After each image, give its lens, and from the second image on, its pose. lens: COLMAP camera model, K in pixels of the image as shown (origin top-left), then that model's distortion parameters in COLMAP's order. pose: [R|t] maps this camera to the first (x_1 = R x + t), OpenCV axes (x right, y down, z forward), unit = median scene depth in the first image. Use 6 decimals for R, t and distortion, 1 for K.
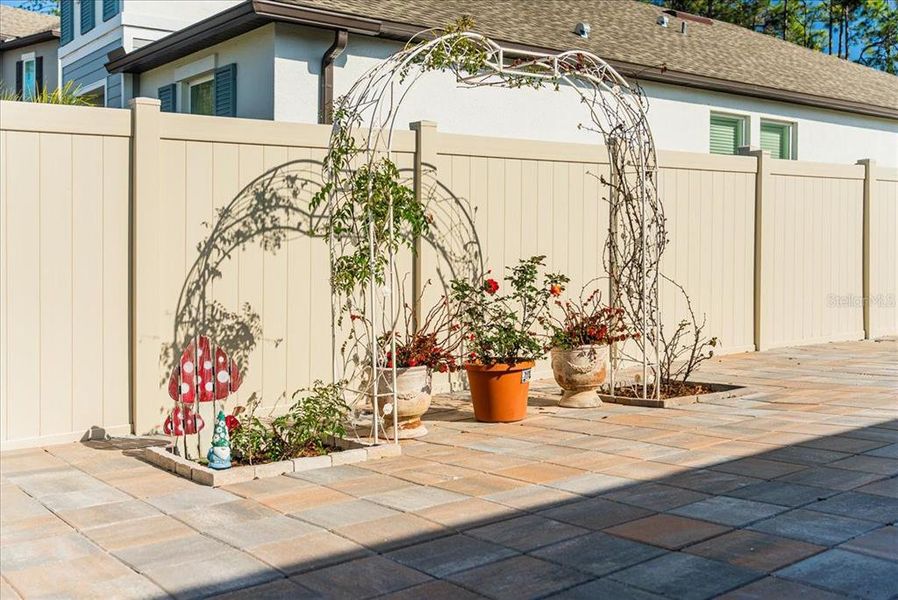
lens RADIAL K [[933.9, 0, 449.0], [0, 933.9, 300.0], [0, 0, 1]] dist [-0.003498, -0.001632]
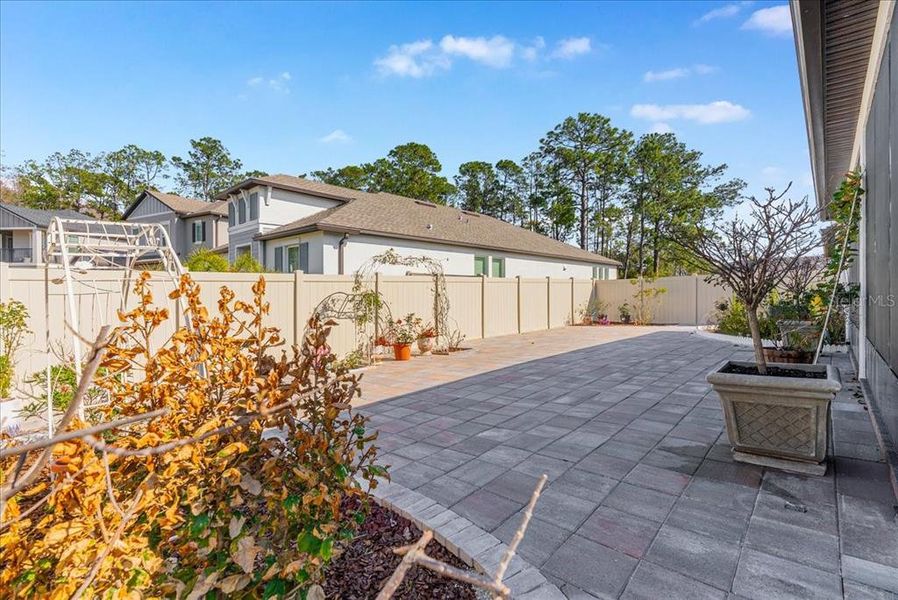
lens RADIAL K [[421.2, 0, 445.7], [0, 421.2, 295.6], [0, 0, 1]] dist [-0.000934, -0.000093]
pose [[0.987562, -0.014983, 0.156516, -0.029285], [0.023533, 0.998322, -0.052915, -0.024683], [-0.155461, 0.055940, 0.986257, -0.564581]]
